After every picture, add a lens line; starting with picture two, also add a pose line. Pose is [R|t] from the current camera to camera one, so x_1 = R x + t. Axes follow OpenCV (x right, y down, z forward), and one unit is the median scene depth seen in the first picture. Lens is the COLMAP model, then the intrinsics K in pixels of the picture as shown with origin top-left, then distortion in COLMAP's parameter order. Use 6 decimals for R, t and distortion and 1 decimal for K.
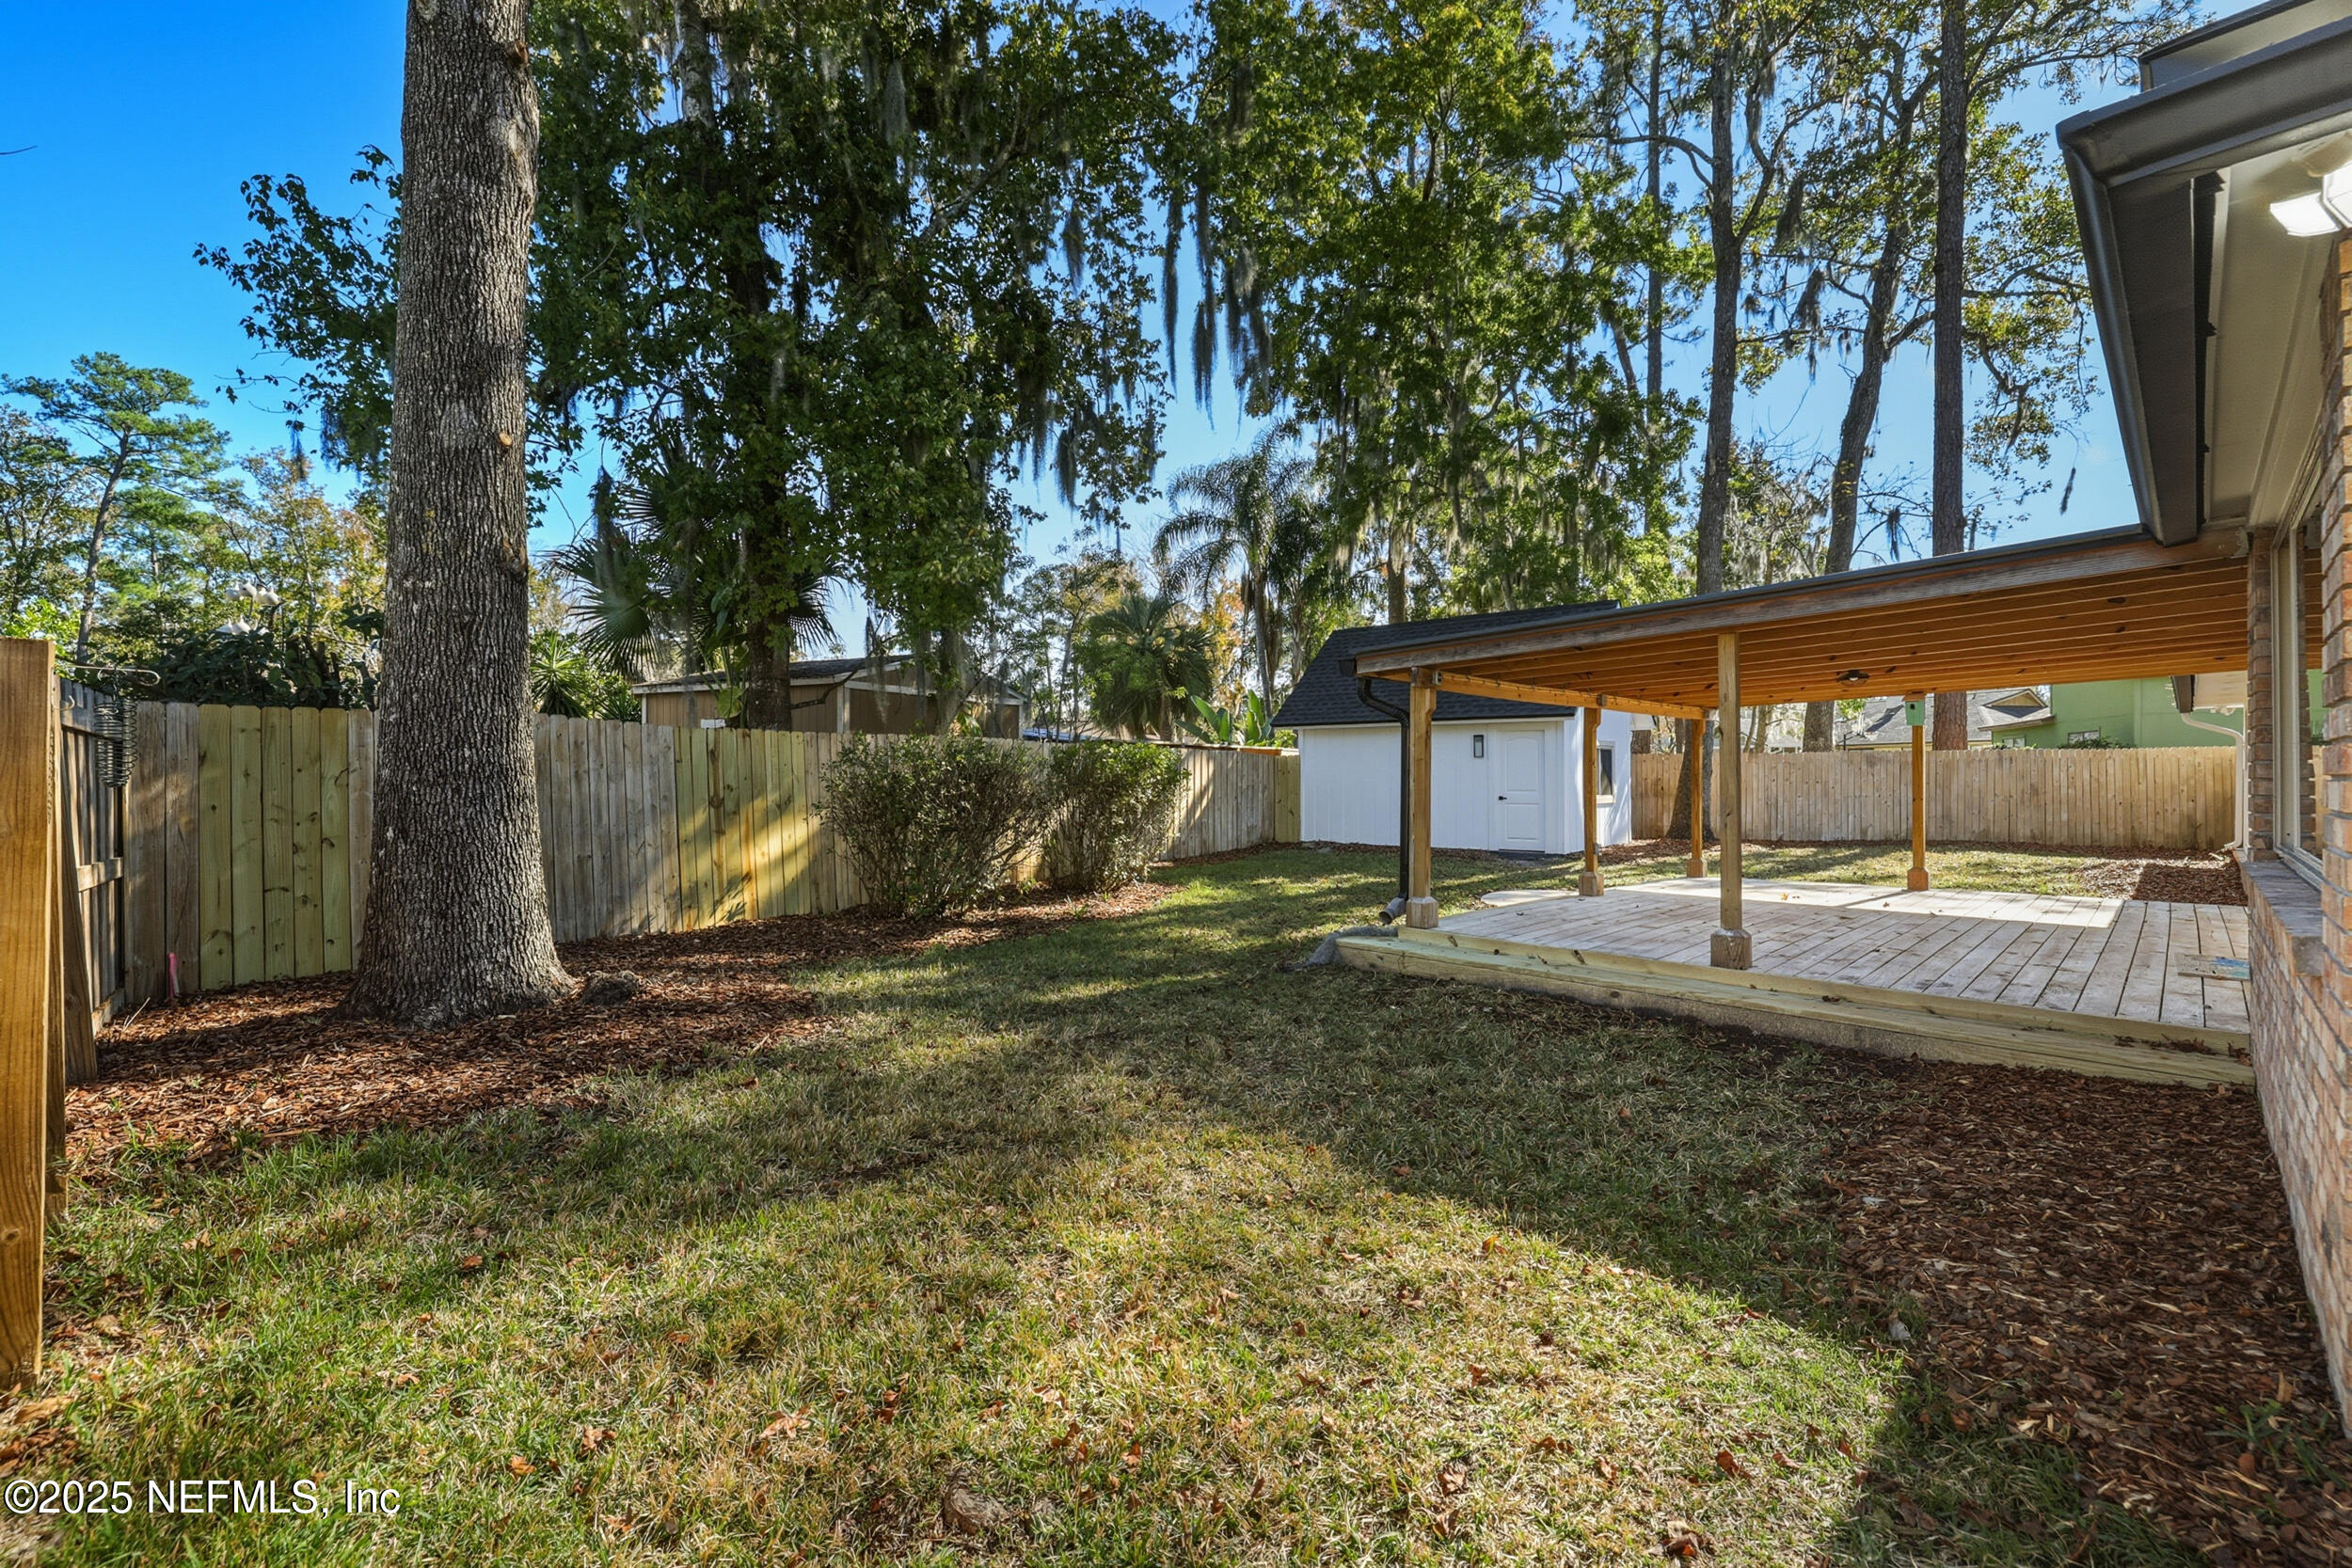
lens RADIAL K [[987.0, 0, 1163.1], [0, 987.0, 767.0], [0, 0, 1]] dist [0.000785, -0.000702]
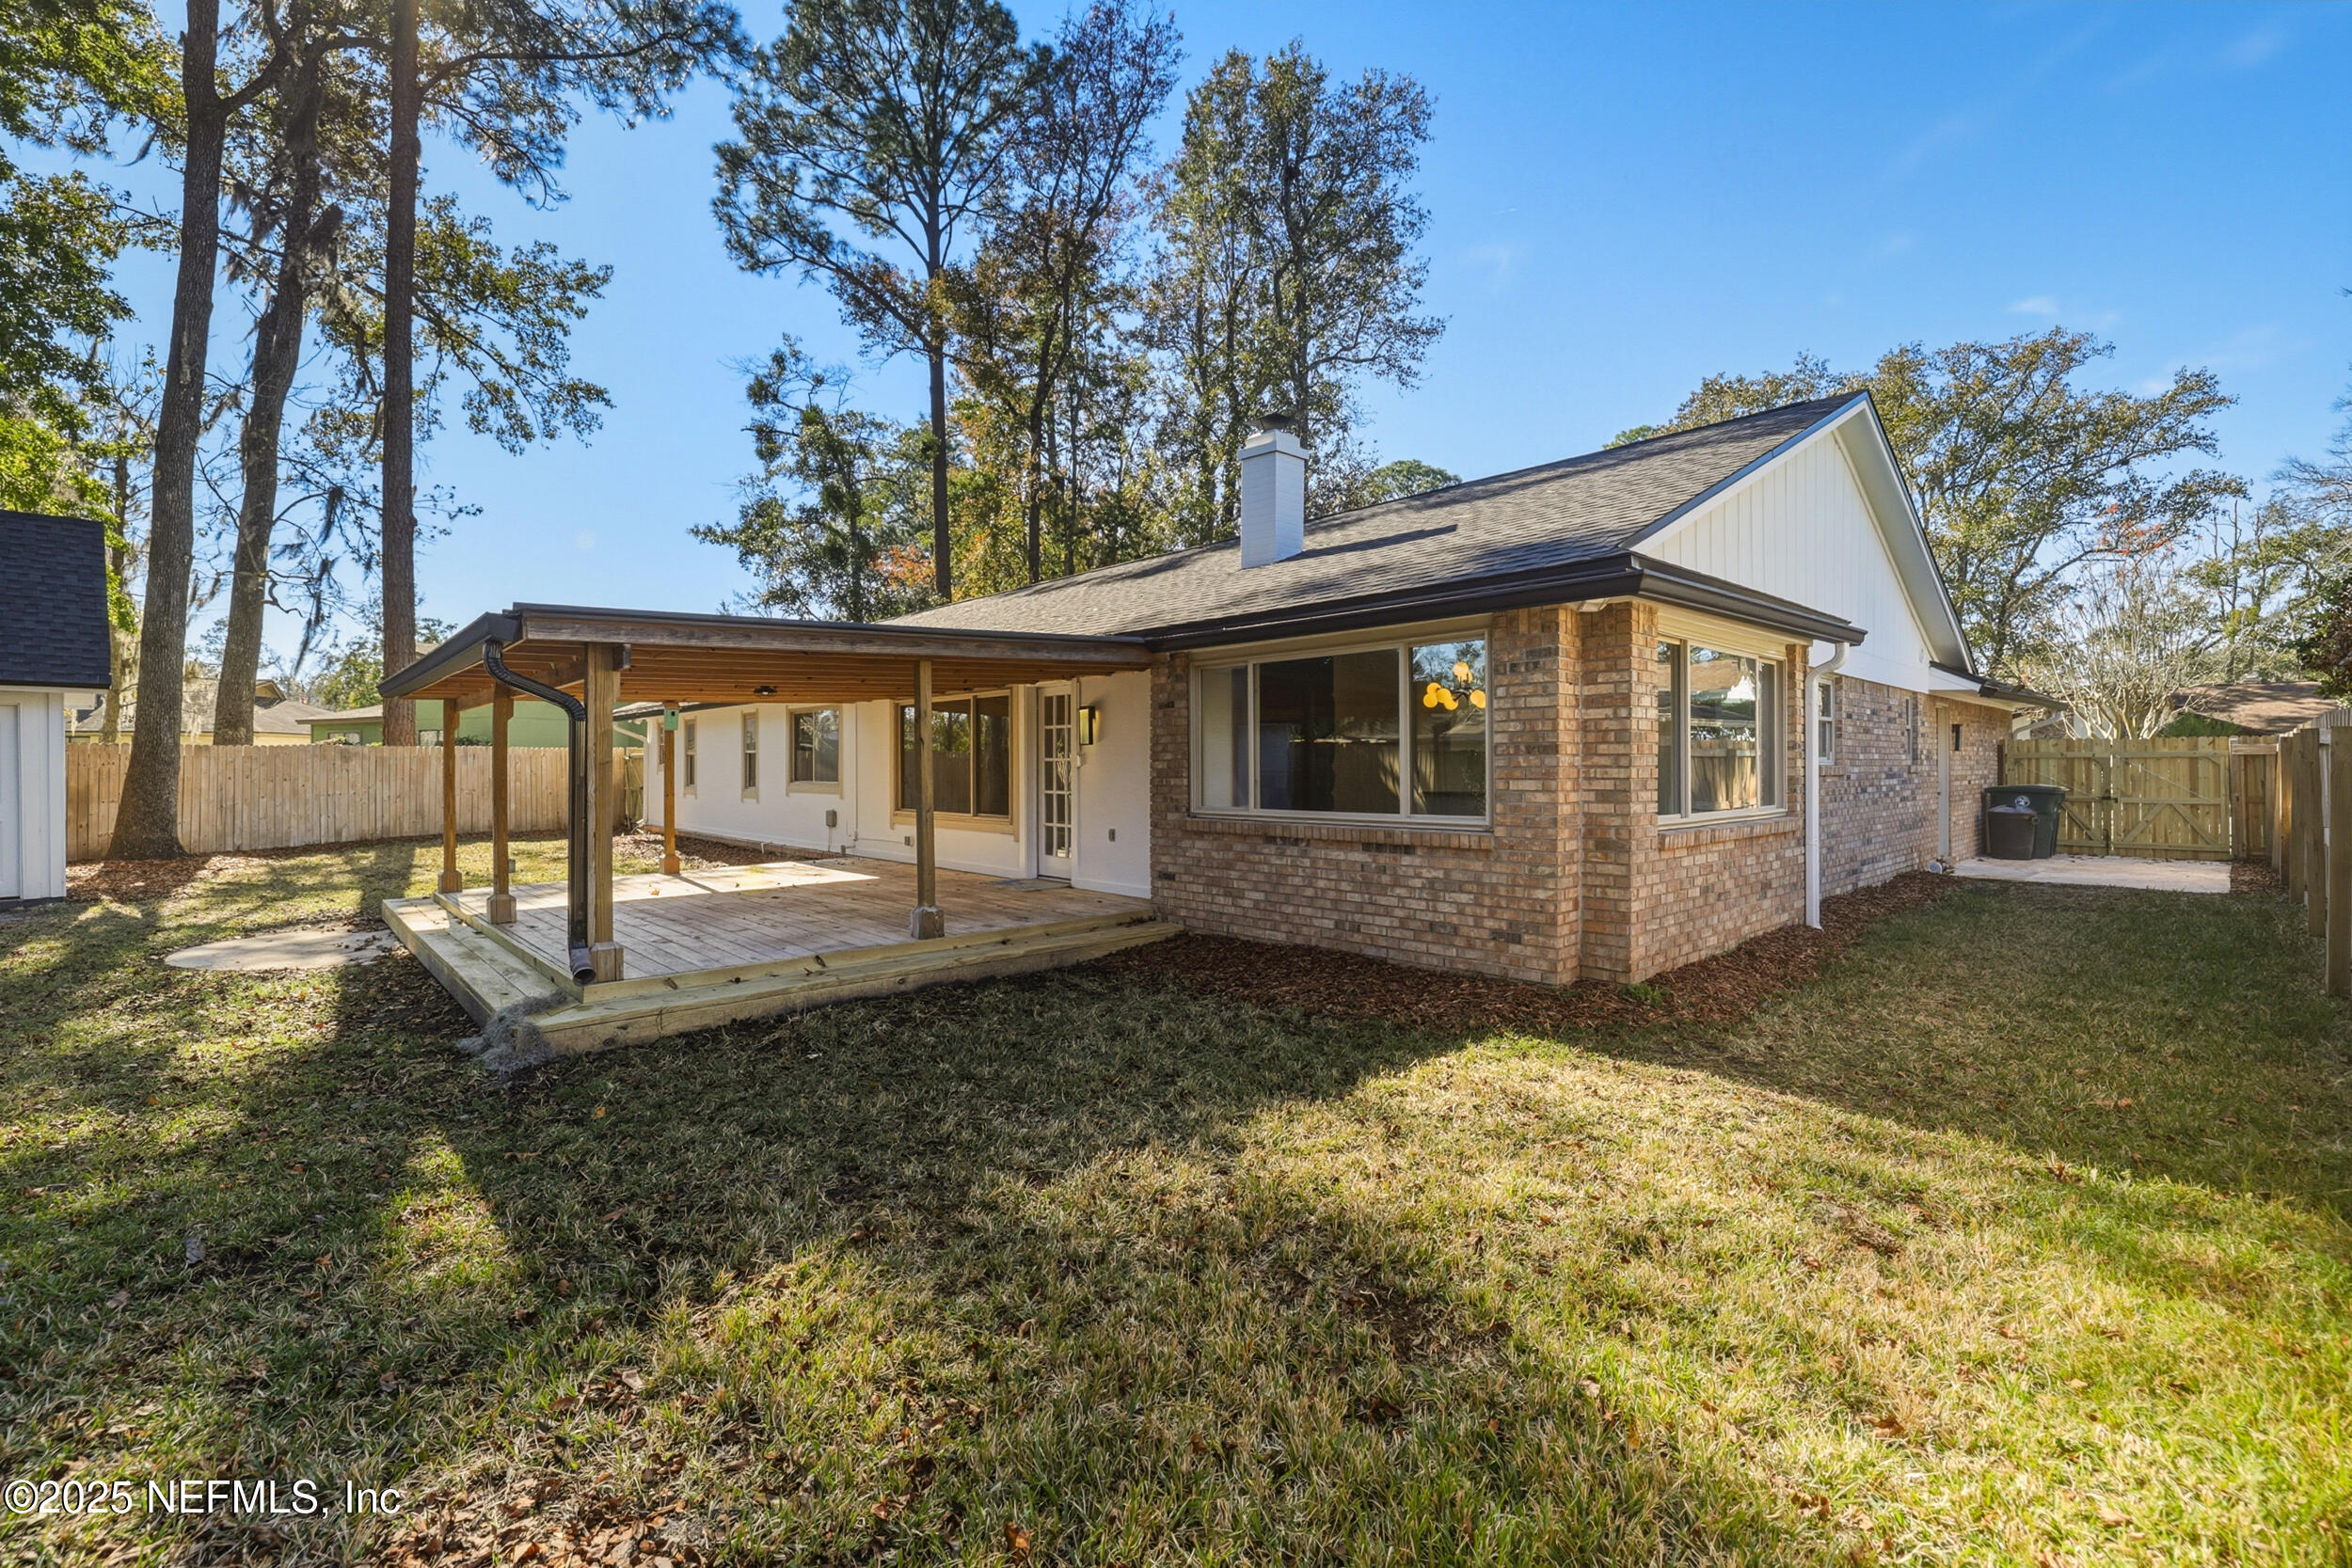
lens RADIAL K [[987.0, 0, 1163.1], [0, 987.0, 767.0], [0, 0, 1]] dist [0.000785, -0.000702]
pose [[0.008857, -0.006966, 0.999937, -0.230827], [-0.000691, 0.999975, 0.006972, -0.004219], [-0.999961, -0.000753, 0.008852, 0.262885]]
